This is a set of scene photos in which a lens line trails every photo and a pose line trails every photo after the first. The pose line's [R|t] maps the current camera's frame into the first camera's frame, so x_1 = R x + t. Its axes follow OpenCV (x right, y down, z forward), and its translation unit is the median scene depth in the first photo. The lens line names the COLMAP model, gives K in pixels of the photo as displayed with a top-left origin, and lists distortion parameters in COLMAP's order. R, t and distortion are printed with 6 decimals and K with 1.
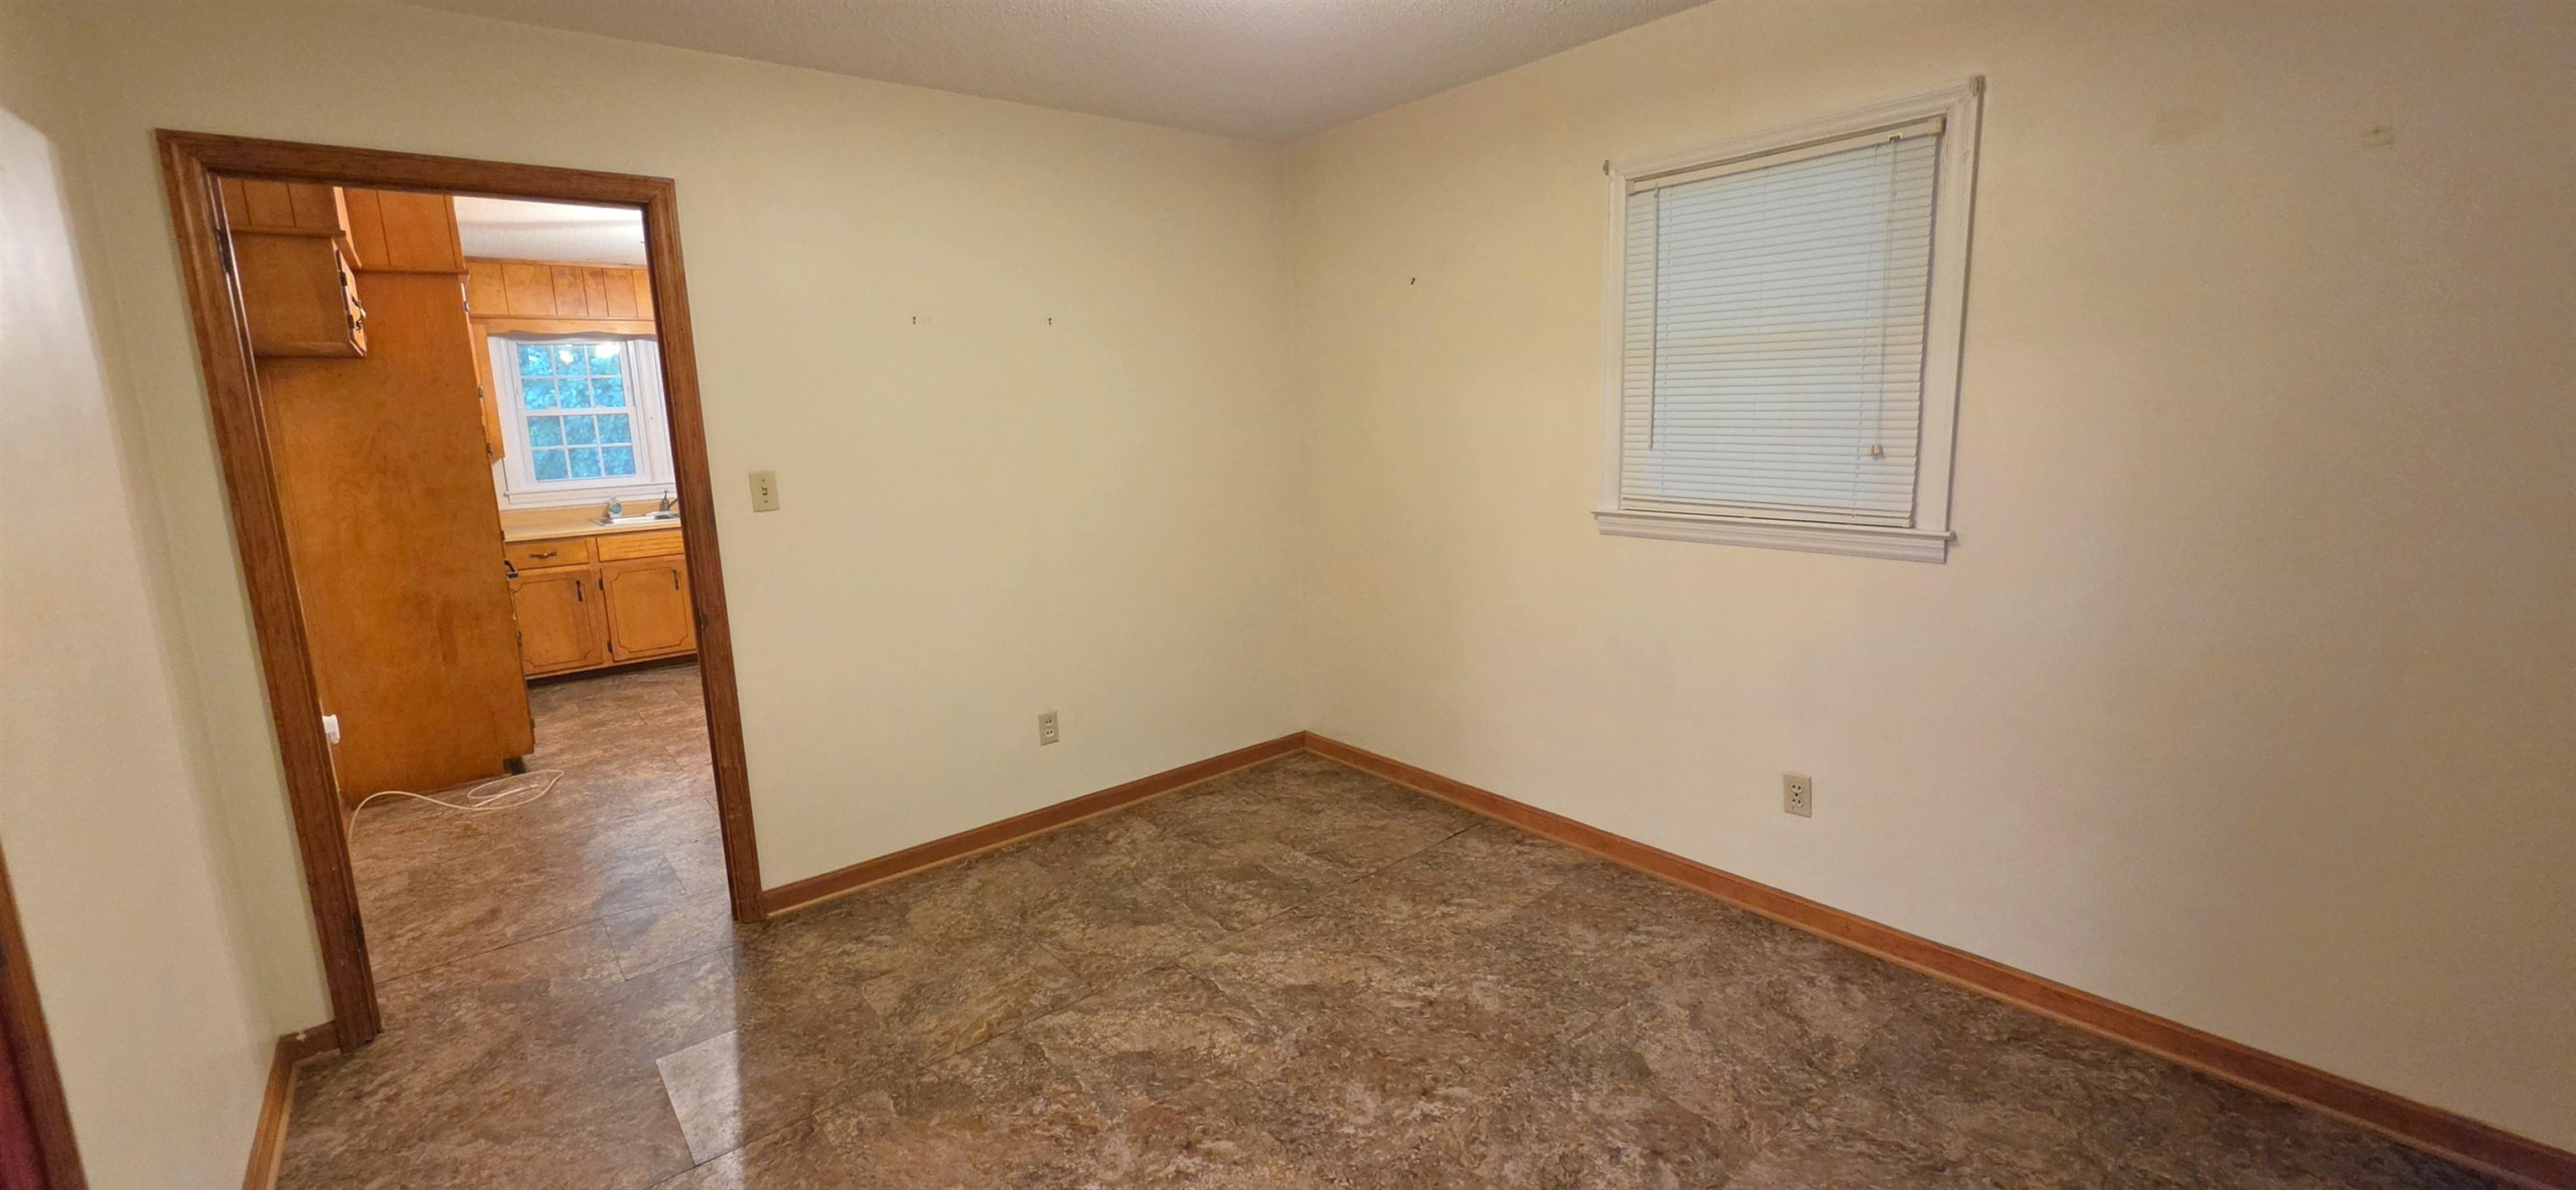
lens RADIAL K [[1044.6, 0, 1278.4], [0, 1044.6, 580.1], [0, 0, 1]] dist [-0.002139, 0.000839]
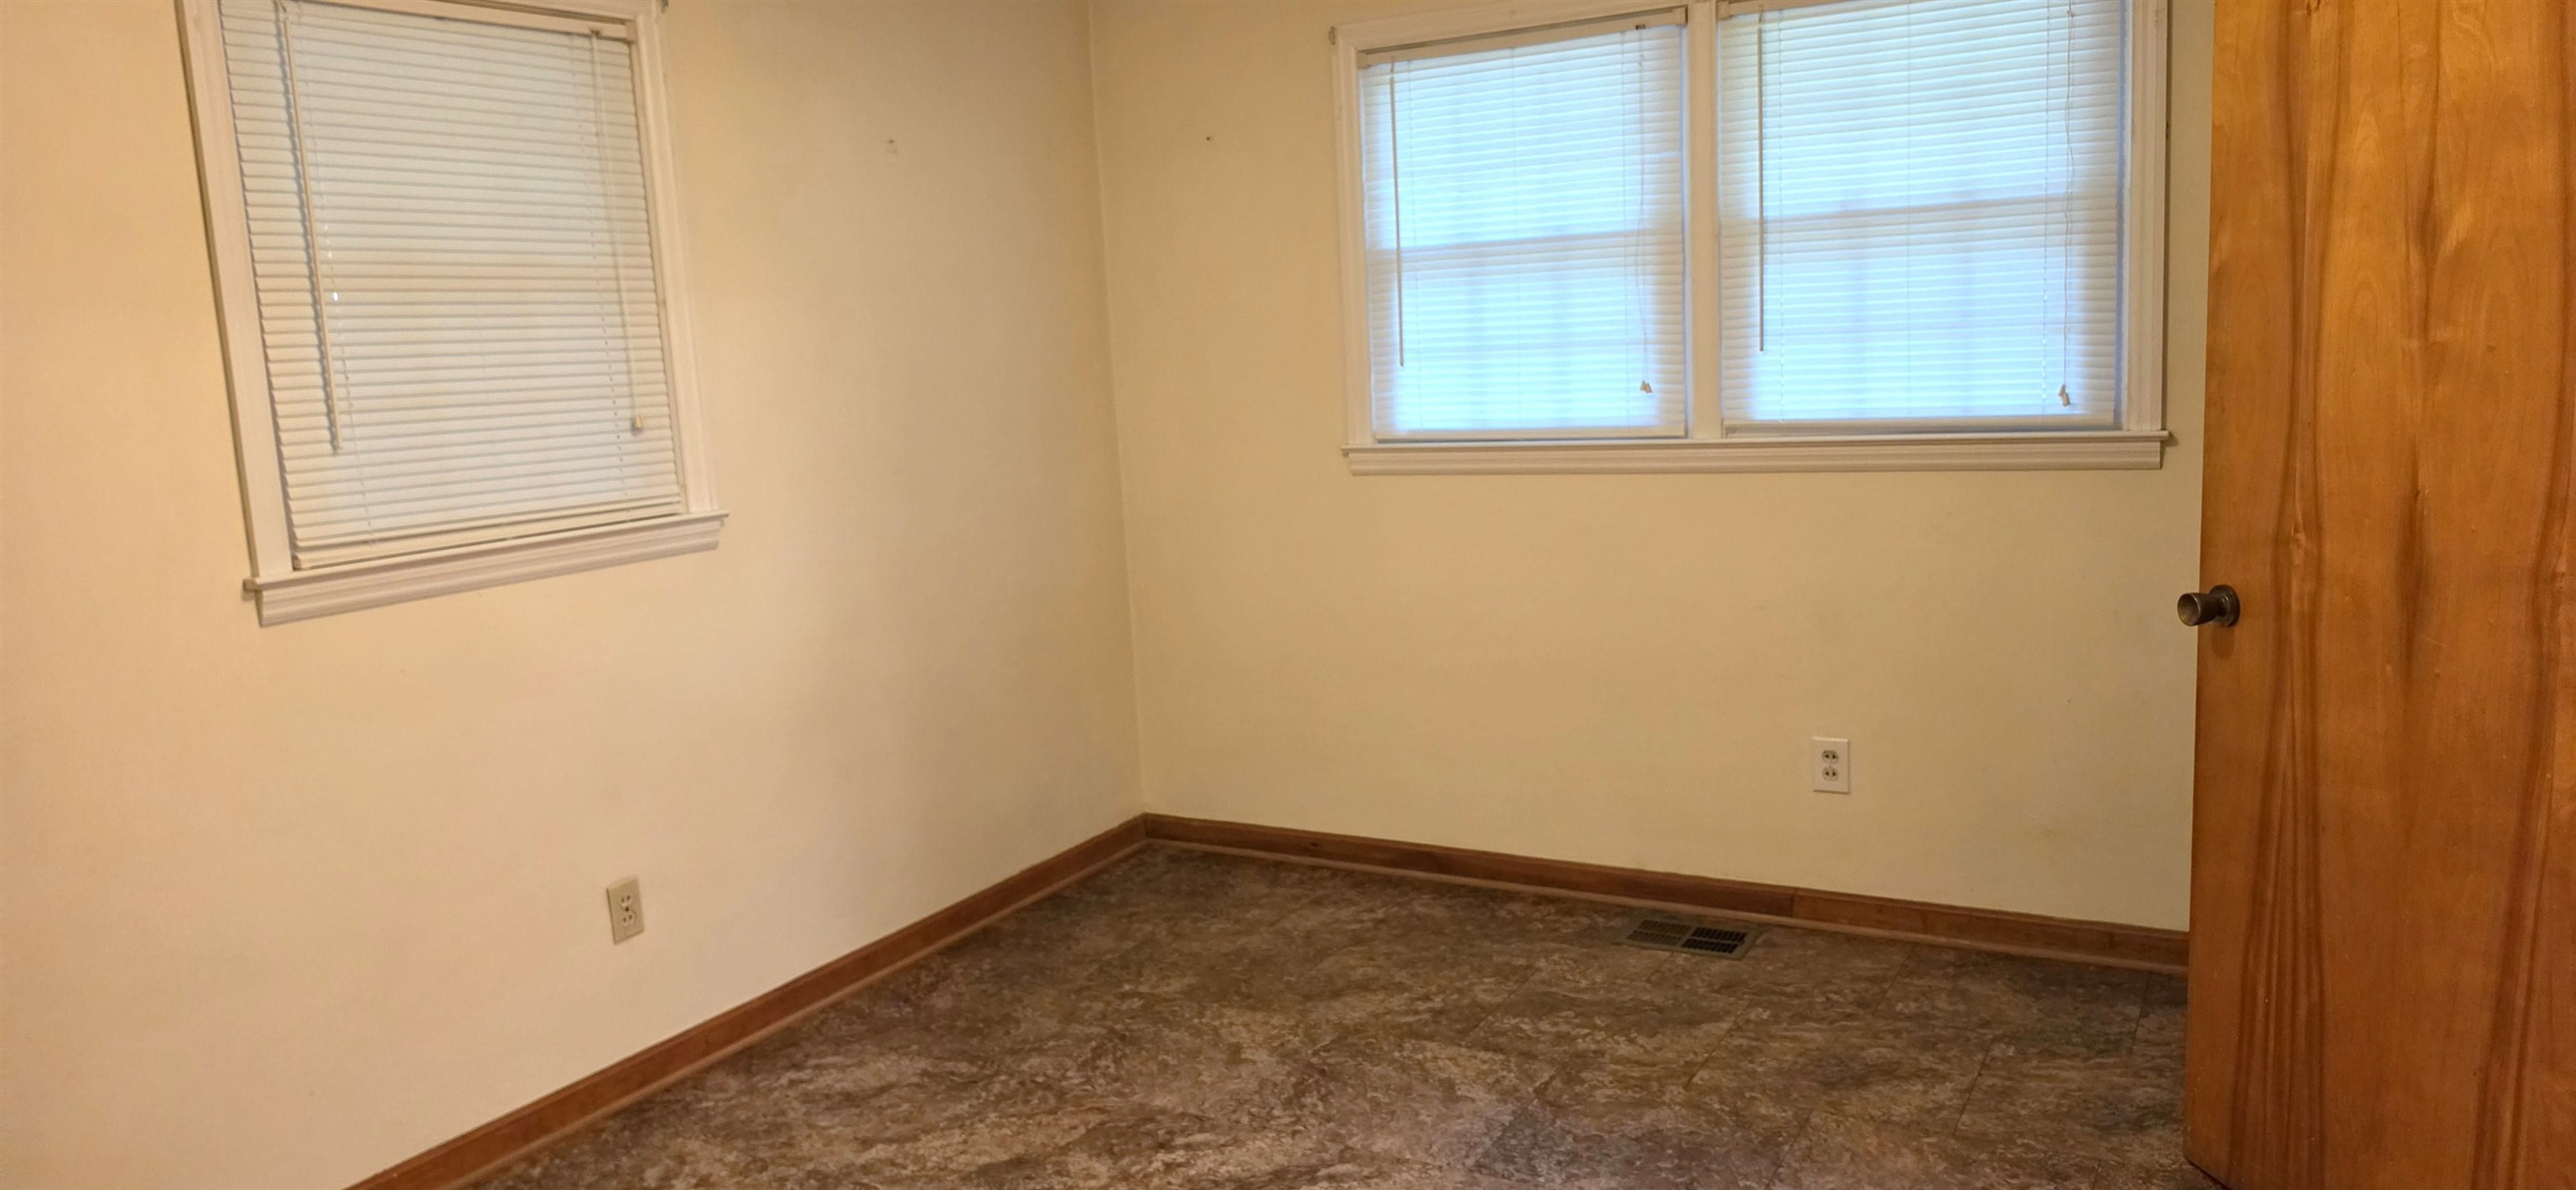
lens RADIAL K [[1800.4, 0, 1288.0], [0, 1800.4, 595.0], [0, 0, 1]] dist [0.089559, -0.107665]
pose [[-0.358729, -0.088265, 0.929259, -0.919150], [0.219166, 0.959725, 0.175765, -0.138064], [-0.907348, 0.266714, -0.324937, 1.070682]]
